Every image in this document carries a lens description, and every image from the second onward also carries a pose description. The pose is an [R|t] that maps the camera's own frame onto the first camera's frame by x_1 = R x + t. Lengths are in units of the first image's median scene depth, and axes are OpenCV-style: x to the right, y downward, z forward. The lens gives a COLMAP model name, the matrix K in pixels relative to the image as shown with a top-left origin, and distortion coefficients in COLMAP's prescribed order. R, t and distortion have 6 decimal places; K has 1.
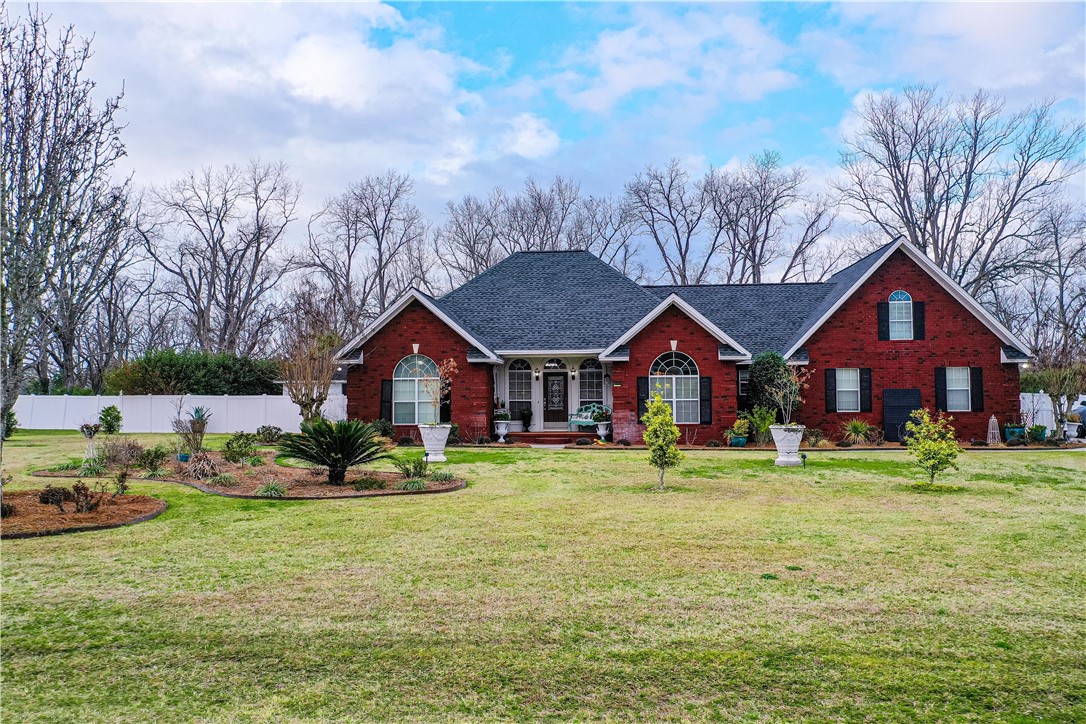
lens RADIAL K [[860.5, 0, 536.2], [0, 860.5, 355.6], [0, 0, 1]] dist [0.005994, 0.008220]
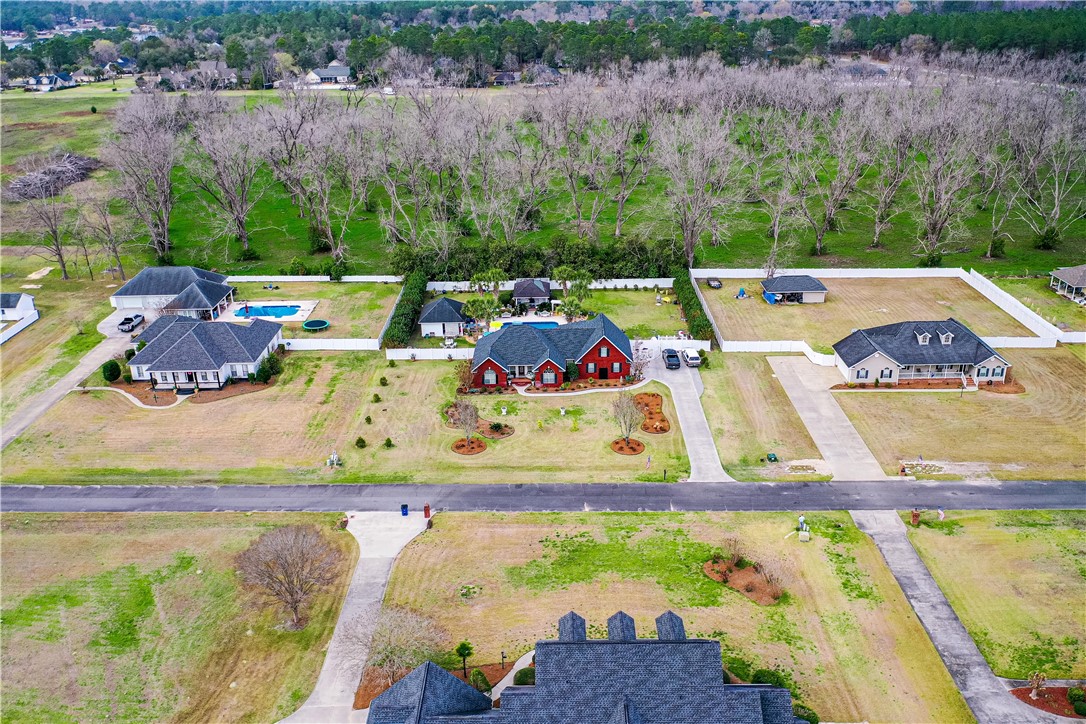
lens RADIAL K [[885.2, 0, 529.0], [0, 885.2, 363.3], [0, 0, 1]] dist [0.001681, 0.002882]
pose [[0.997557, -0.045268, 0.053213, -0.169687], [0.017048, 0.896381, 0.442957, -1.899229], [-0.067751, -0.440968, 0.894962, -2.836655]]
